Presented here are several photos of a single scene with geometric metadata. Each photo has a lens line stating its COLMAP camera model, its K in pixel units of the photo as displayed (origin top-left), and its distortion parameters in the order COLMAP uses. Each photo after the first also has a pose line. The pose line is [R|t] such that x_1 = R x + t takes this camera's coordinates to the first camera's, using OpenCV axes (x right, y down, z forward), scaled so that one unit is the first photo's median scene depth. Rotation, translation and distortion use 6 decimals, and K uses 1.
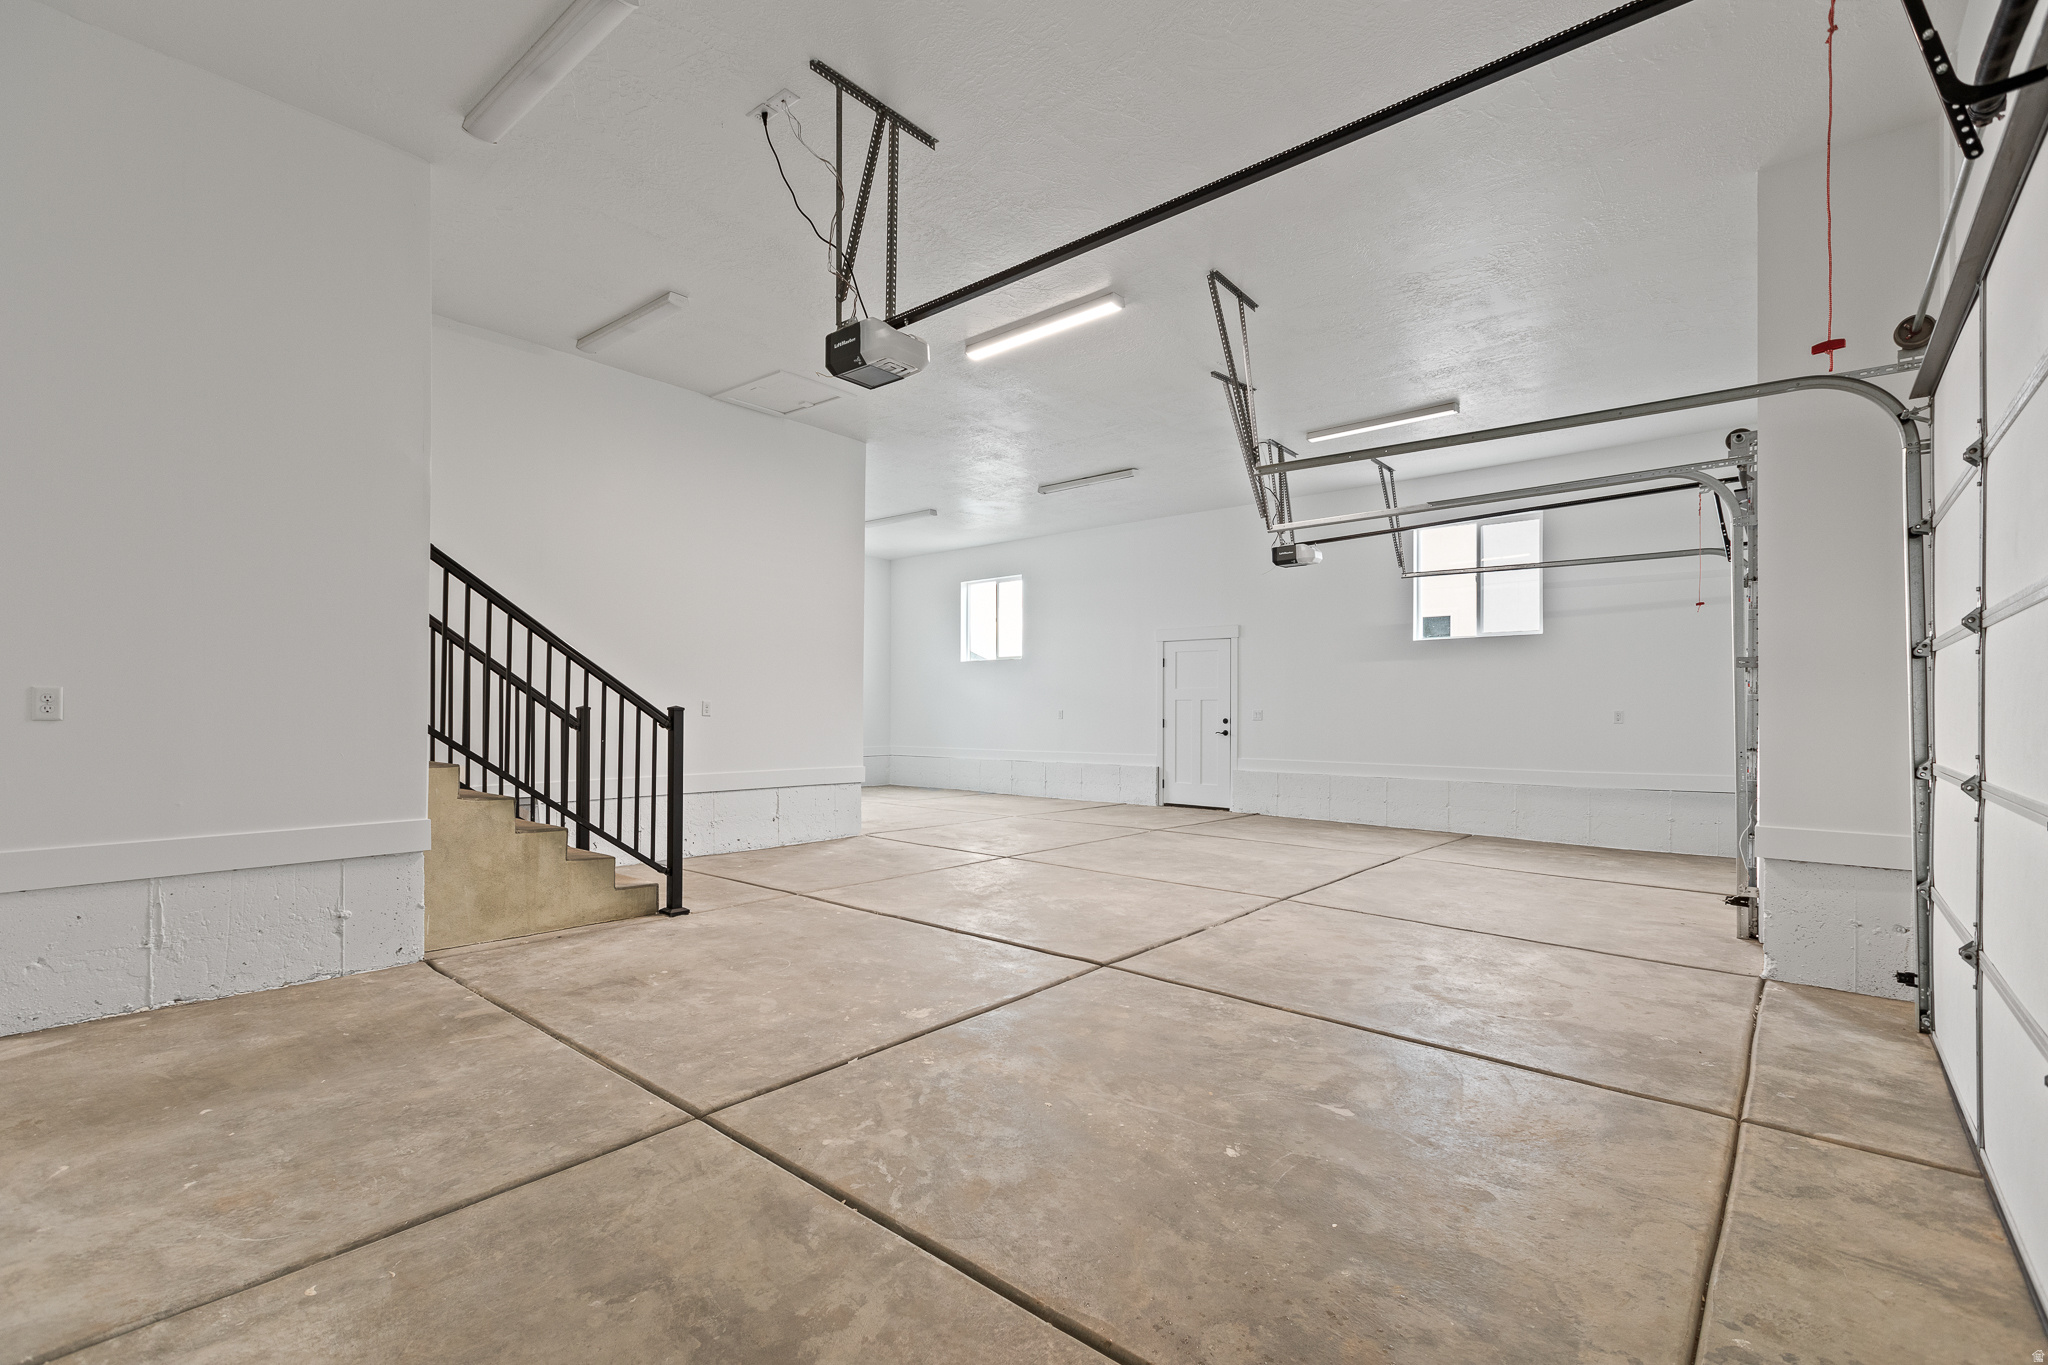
lens RADIAL K [[921.3, 0, 1018.1], [0, 921.3, 704.1], [0, 0, 1]] dist [0.001447, -0.000020]
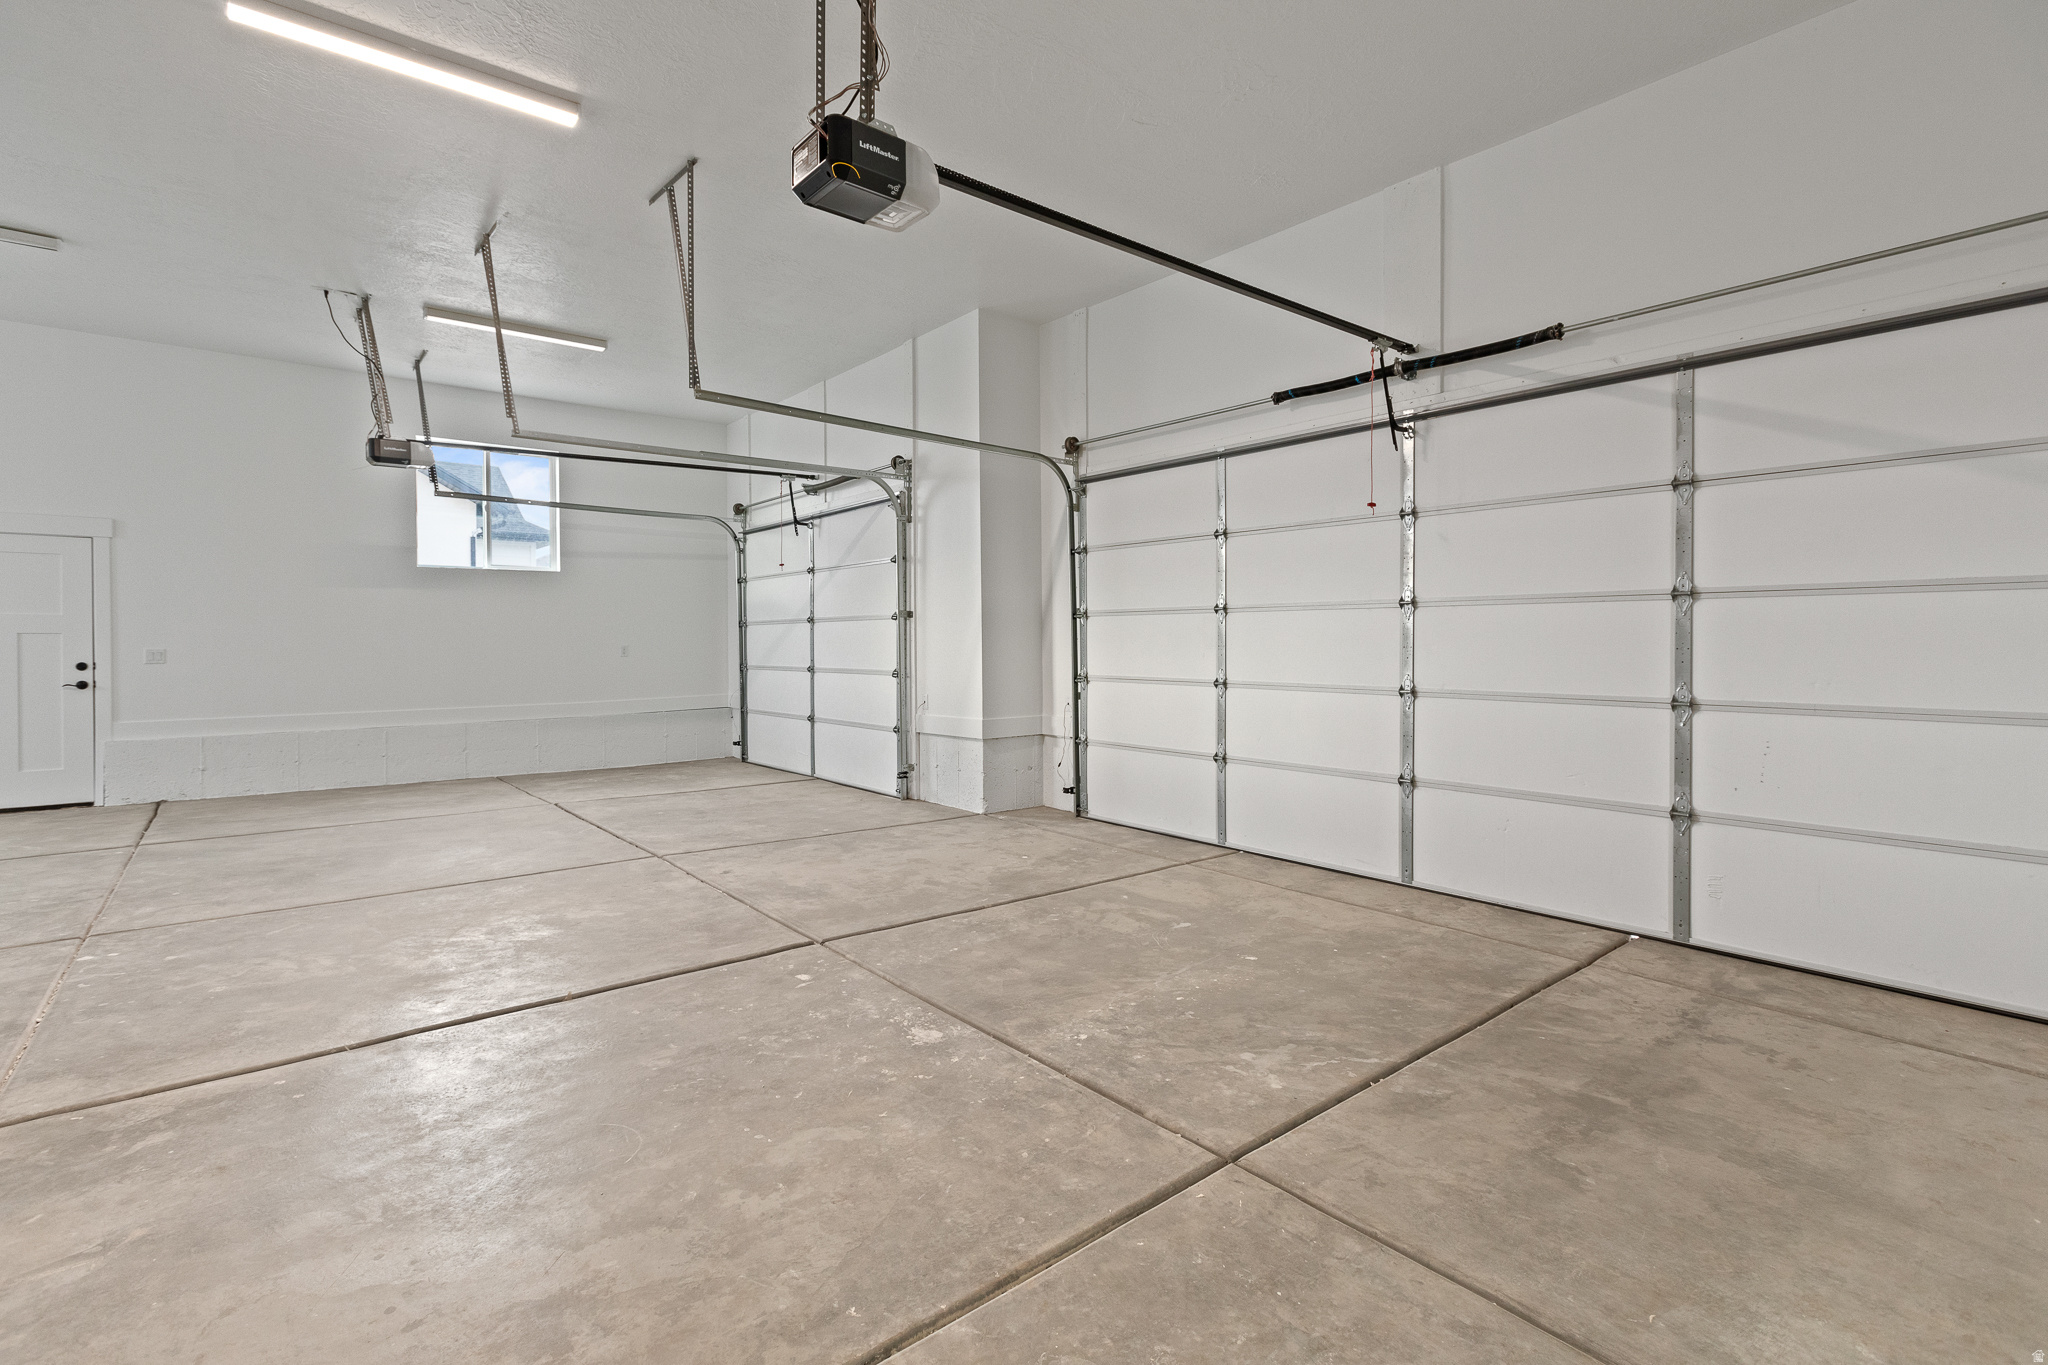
lens RADIAL K [[912.2, 0, 1017.9], [0, 912.2, 648.6], [0, 0, 1]] dist [-0.001133, 0.000477]
pose [[0.177670, -0.013795, 0.983993, -1.010196], [-0.003765, 0.999885, 0.014697, -0.021239], [-0.984083, -0.006316, 0.177598, 0.892688]]
